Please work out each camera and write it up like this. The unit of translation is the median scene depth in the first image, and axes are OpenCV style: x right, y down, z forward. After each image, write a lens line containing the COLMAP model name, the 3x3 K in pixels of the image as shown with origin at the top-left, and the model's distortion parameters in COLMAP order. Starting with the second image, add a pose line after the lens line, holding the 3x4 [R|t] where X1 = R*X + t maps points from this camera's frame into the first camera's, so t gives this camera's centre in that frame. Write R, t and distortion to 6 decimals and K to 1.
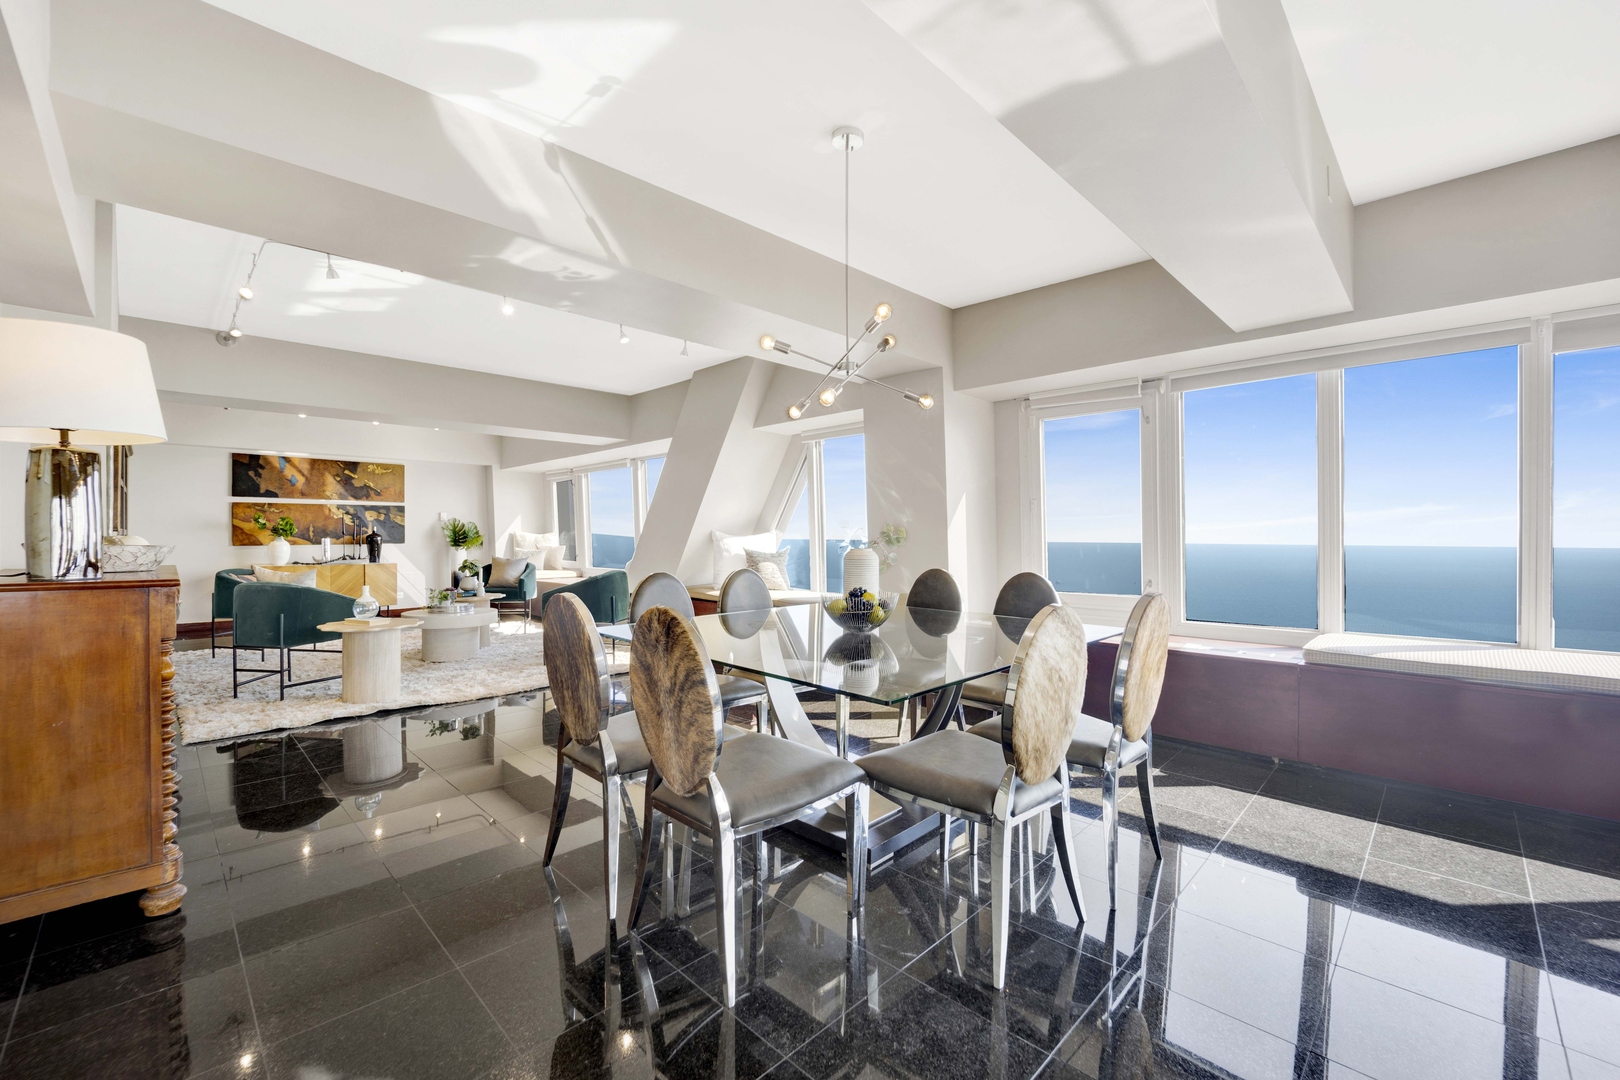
lens RADIAL K [[669.6, 0, 797.1], [0, 669.6, 536.1], [0, 0, 1]] dist [-0.021401, -0.000001]
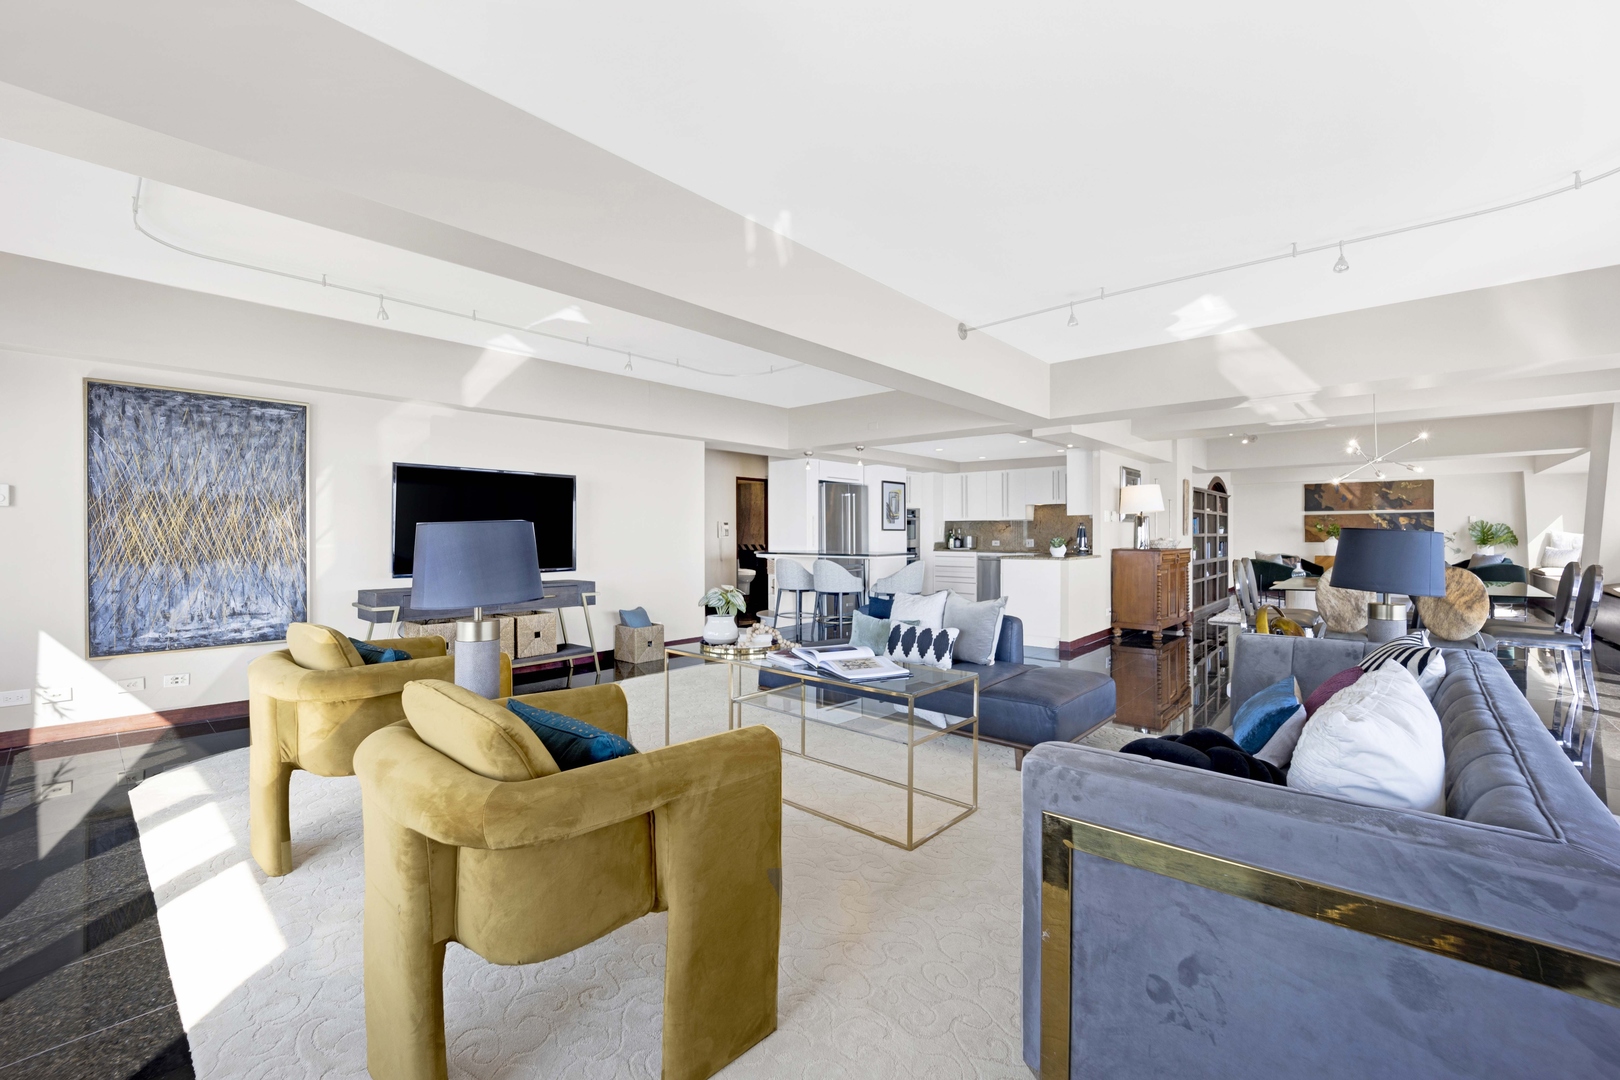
lens RADIAL K [[669.6, 0, 822.9], [0, 669.6, 531.6], [0, 0, 1]] dist [-0.021401, -0.000001]
pose [[0.081665, -0.006109, -0.996641, 0.607109], [0.001724, 0.999981, -0.005988, -0.003598], [0.996658, -0.001229, 0.081674, -0.275967]]
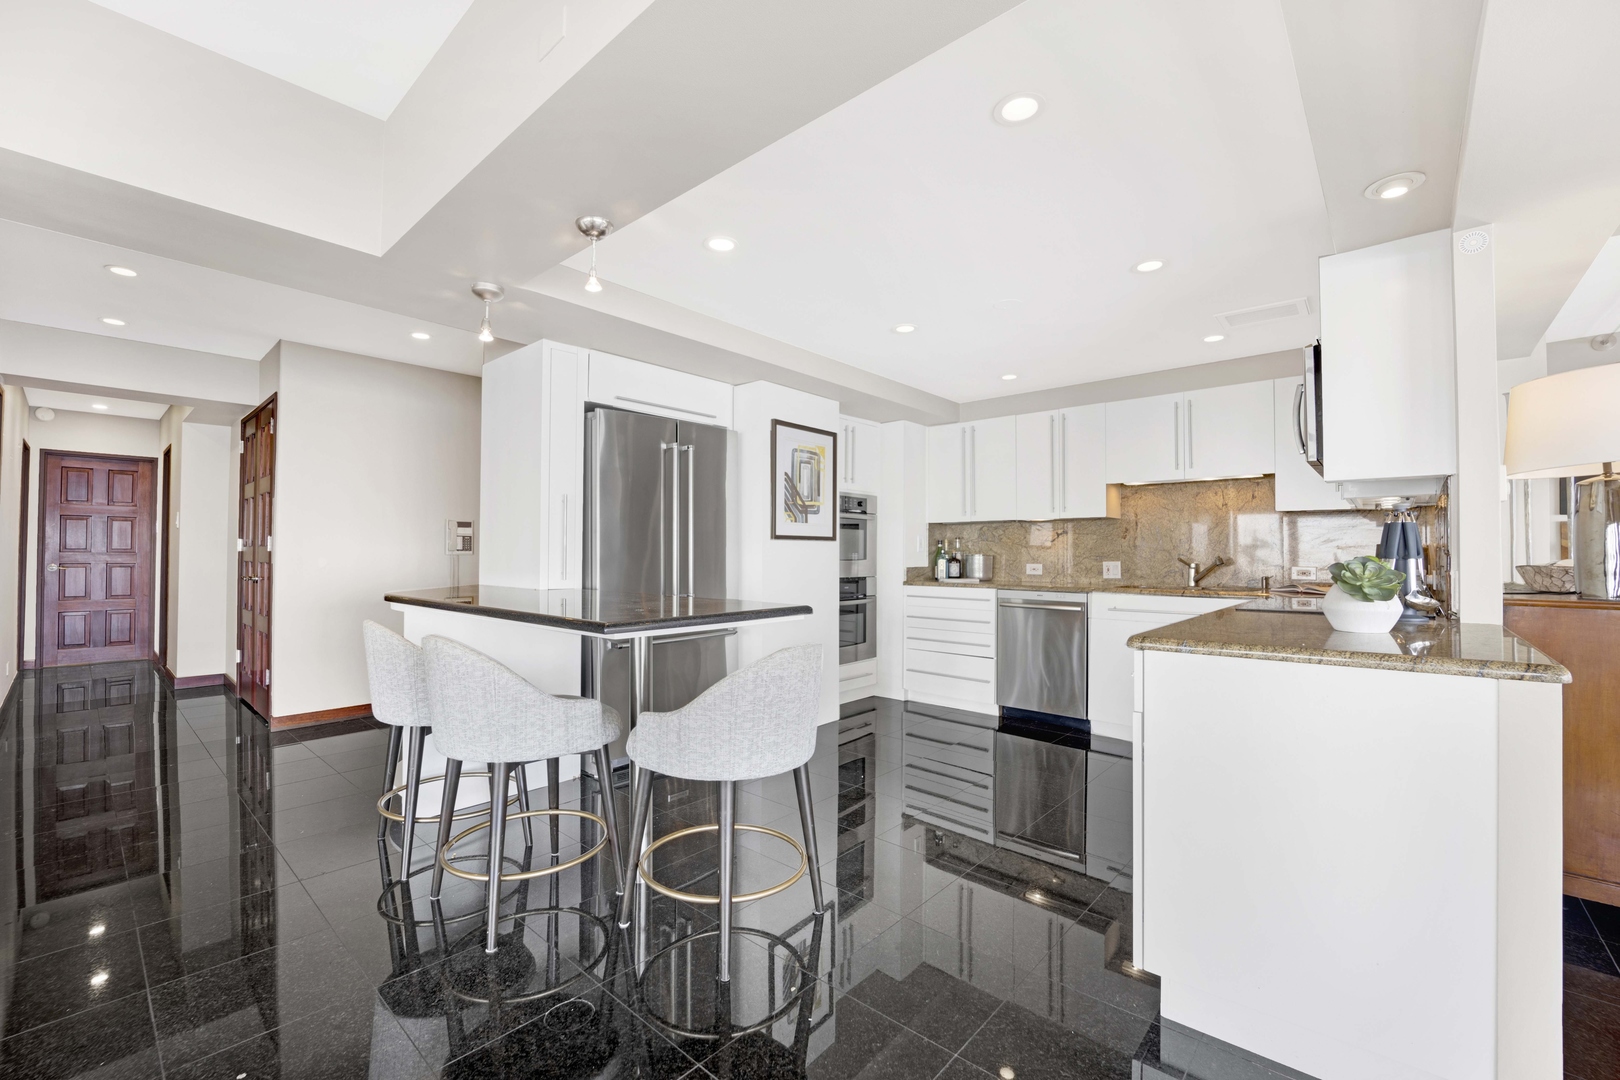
lens RADIAL K [[669.6, 0, 820.7], [0, 669.6, 540.3], [0, 0, 1]] dist [-0.021401, -0.000001]
pose [[0.076024, -0.022269, -0.996857, -0.034210], [-0.004942, 0.999730, -0.022710, -0.000227], [0.997094, 0.006653, 0.075893, -0.086306]]
